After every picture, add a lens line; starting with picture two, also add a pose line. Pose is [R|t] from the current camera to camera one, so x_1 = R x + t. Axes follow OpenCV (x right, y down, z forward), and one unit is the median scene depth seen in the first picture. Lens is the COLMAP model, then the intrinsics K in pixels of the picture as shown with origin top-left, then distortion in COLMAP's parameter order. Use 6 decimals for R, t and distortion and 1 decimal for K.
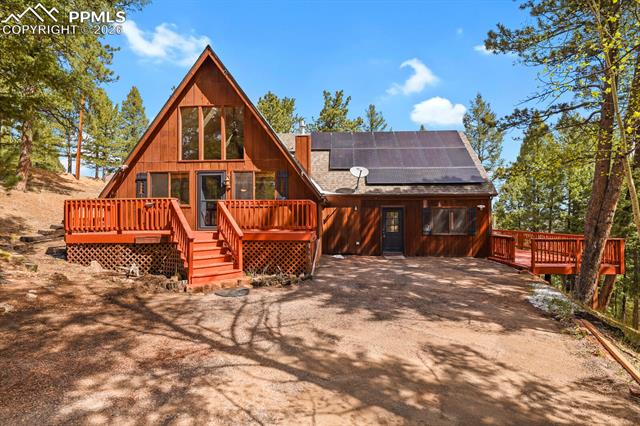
lens RADIAL K [[310.5, 0, 328.4], [0, 310.5, 214.0], [0, 0, 1]] dist [-0.004408, -0.004364]
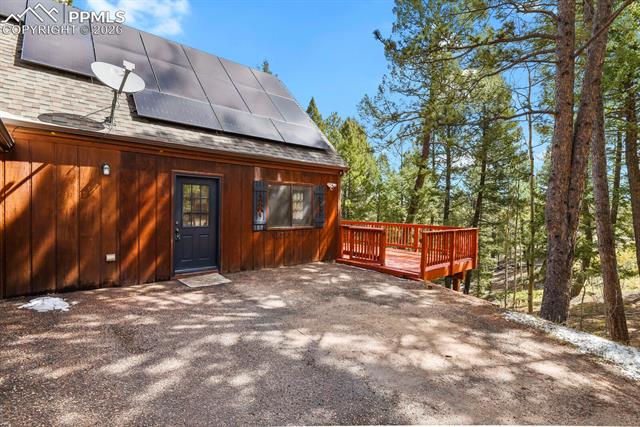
lens RADIAL K [[310.5, 0, 321.8], [0, 310.5, 212.4], [0, 0, 1]] dist [-0.004408, -0.004364]
pose [[0.726207, -0.000083, 0.687477, 0.021480], [-0.020340, 0.999560, 0.021606, 0.027275], [-0.687176, -0.029674, 0.725885, 0.677604]]
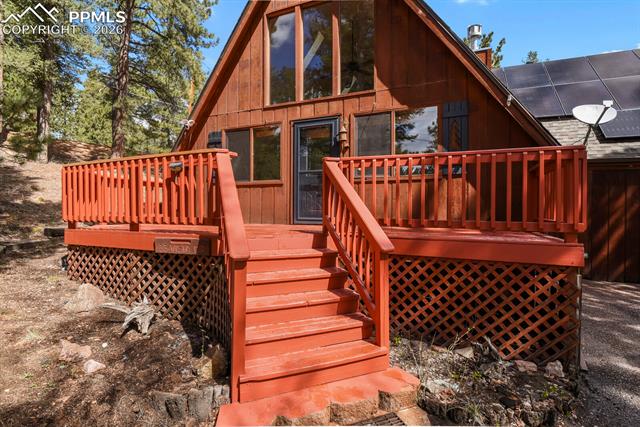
lens RADIAL K [[310.5, 0, 323.3], [0, 310.5, 209.9], [0, 0, 1]] dist [-0.004408, -0.004364]
pose [[0.934946, 0.010239, -0.354641, -0.165684], [-0.005177, 0.999871, 0.015220, 0.017306], [0.354751, -0.012394, 0.934879, 0.482670]]
